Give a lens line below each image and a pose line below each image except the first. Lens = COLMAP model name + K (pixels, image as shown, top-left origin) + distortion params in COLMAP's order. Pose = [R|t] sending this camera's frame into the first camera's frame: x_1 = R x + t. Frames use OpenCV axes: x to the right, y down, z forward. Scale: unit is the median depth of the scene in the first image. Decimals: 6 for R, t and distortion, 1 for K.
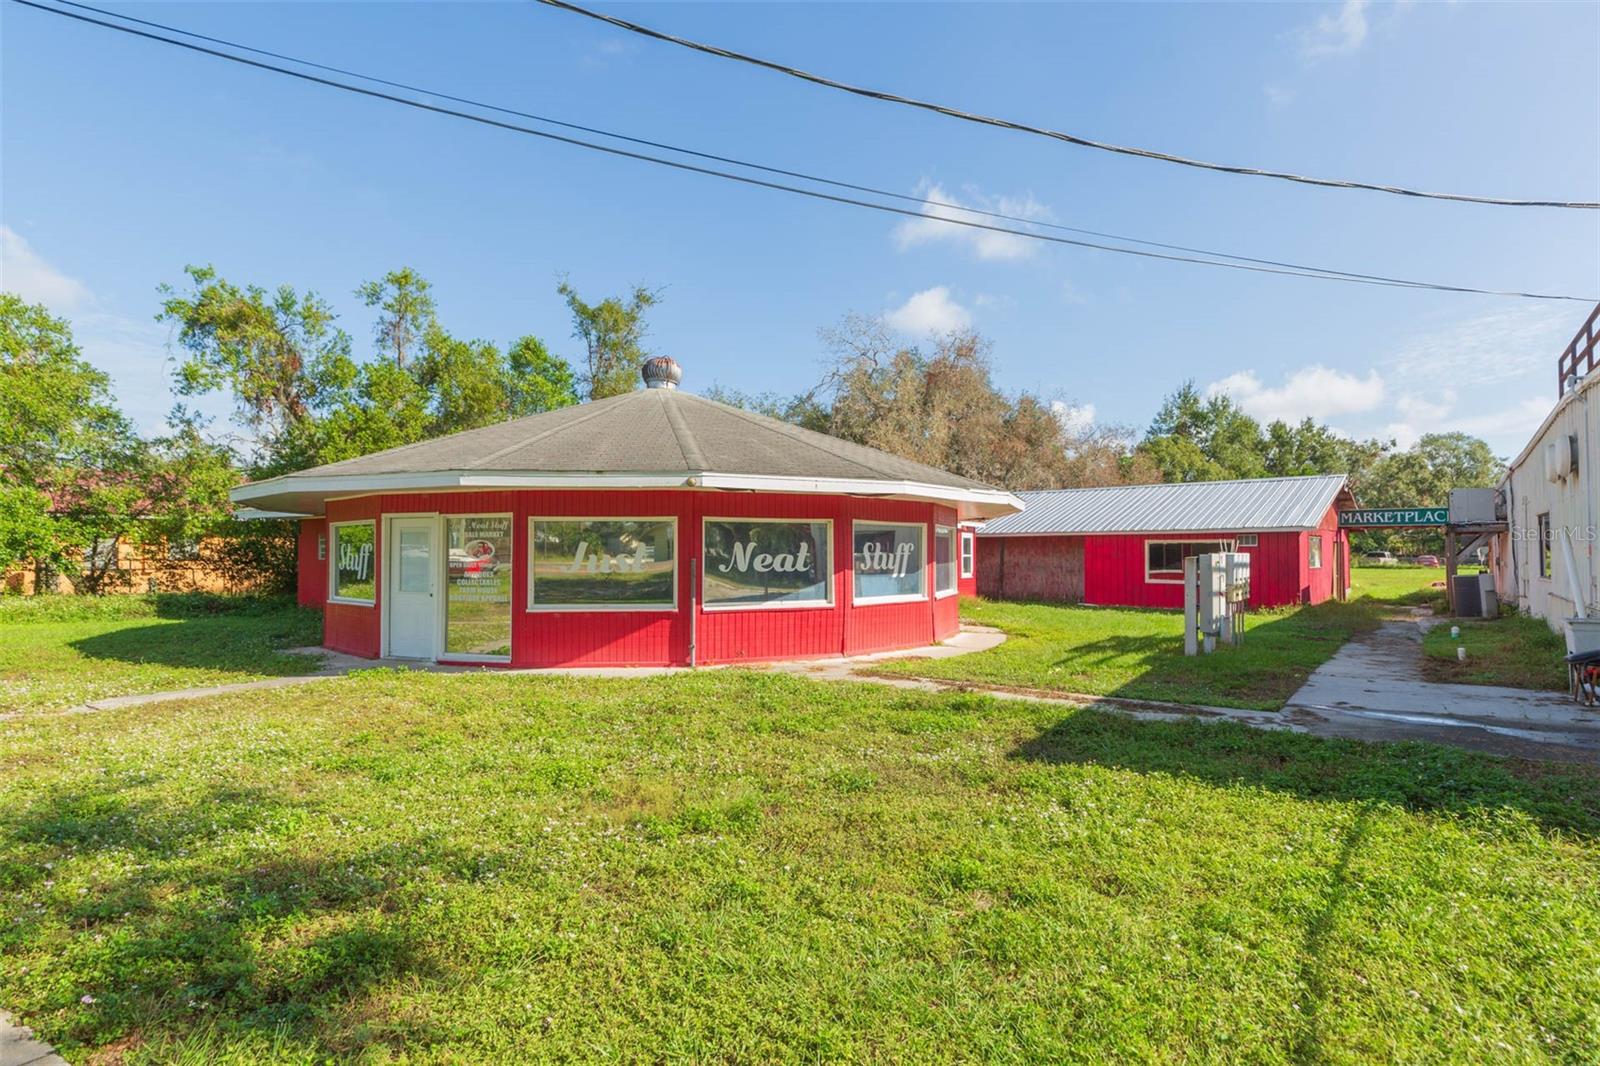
lens RADIAL K [[885.8, 0, 792.8], [0, 885.8, 533.4], [0, 0, 1]] dist [0.004929, 0.000881]
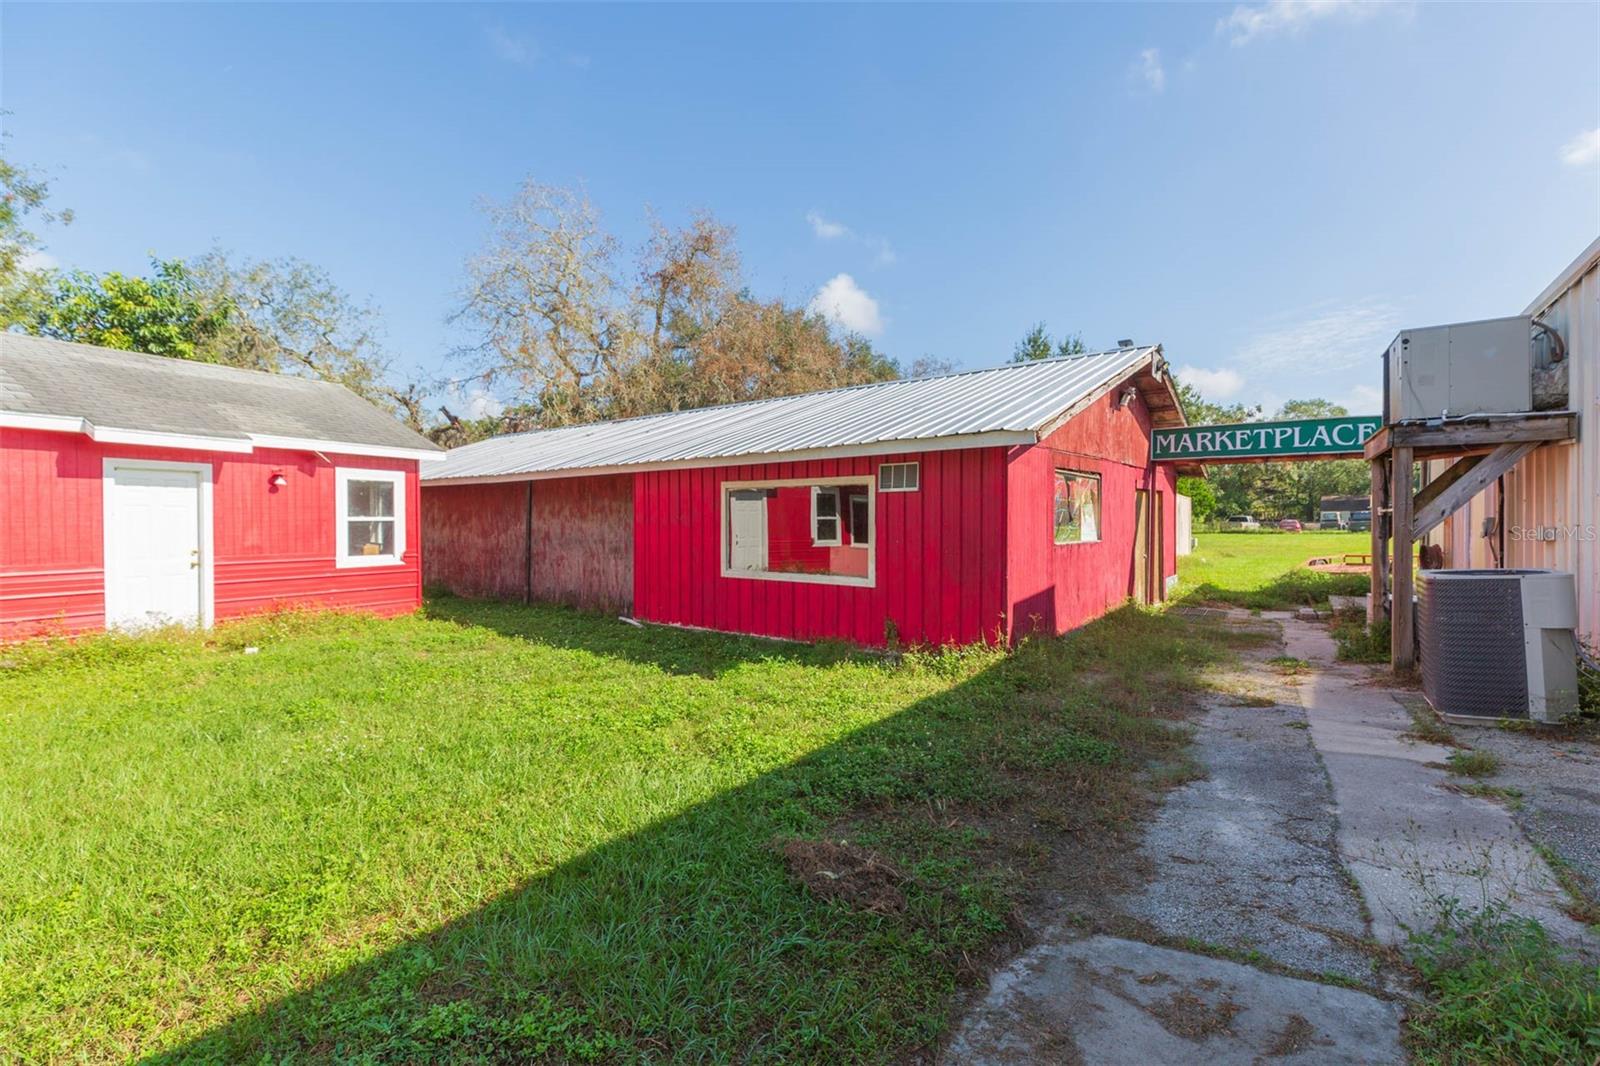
lens RADIAL K [[755.0, 0, 803.7], [0, 755.0, 533.3], [0, 0, 1]] dist [-0.001565, -0.000057]
pose [[0.998554, -0.004225, 0.053596, 0.378307], [0.002131, 0.999234, 0.039077, 0.016564], [-0.053720, -0.038906, 0.997798, 0.554038]]
